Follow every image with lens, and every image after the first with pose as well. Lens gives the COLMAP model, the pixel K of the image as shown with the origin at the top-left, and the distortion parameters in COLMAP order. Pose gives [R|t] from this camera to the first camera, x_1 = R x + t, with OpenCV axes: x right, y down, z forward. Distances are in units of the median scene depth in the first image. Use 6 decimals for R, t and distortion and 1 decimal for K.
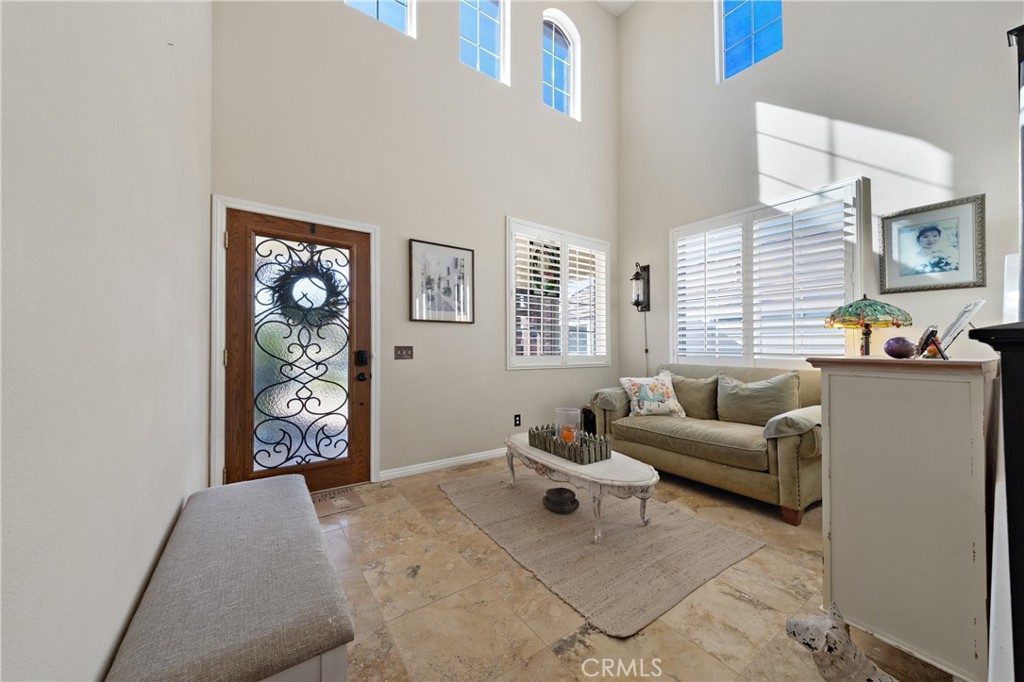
lens RADIAL K [[357.1, 0, 509.0], [0, 357.1, 344.5], [0, 0, 1]] dist [0.000373, 0.000016]
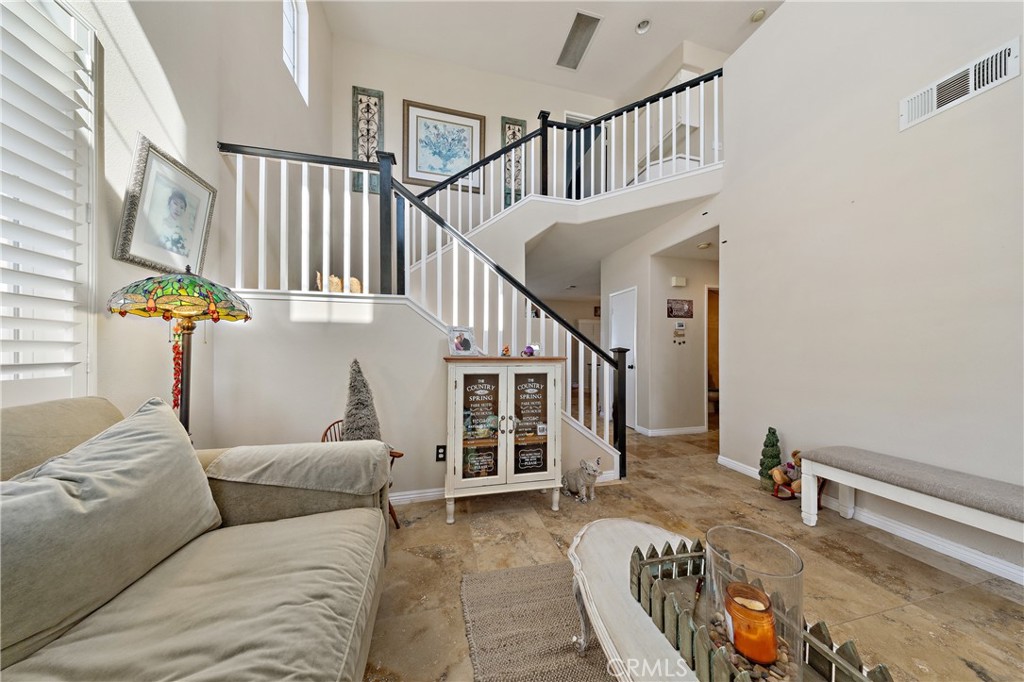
lens RADIAL K [[301.1, 0, 514.3], [0, 301.1, 346.9], [0, 0, 1]] dist [0.000861, -0.000213]
pose [[-0.930622, -0.002620, 0.365972, 0.263833], [-0.012157, 0.999644, -0.023759, 0.010530], [-0.365779, -0.026560, -0.930323, 1.331877]]
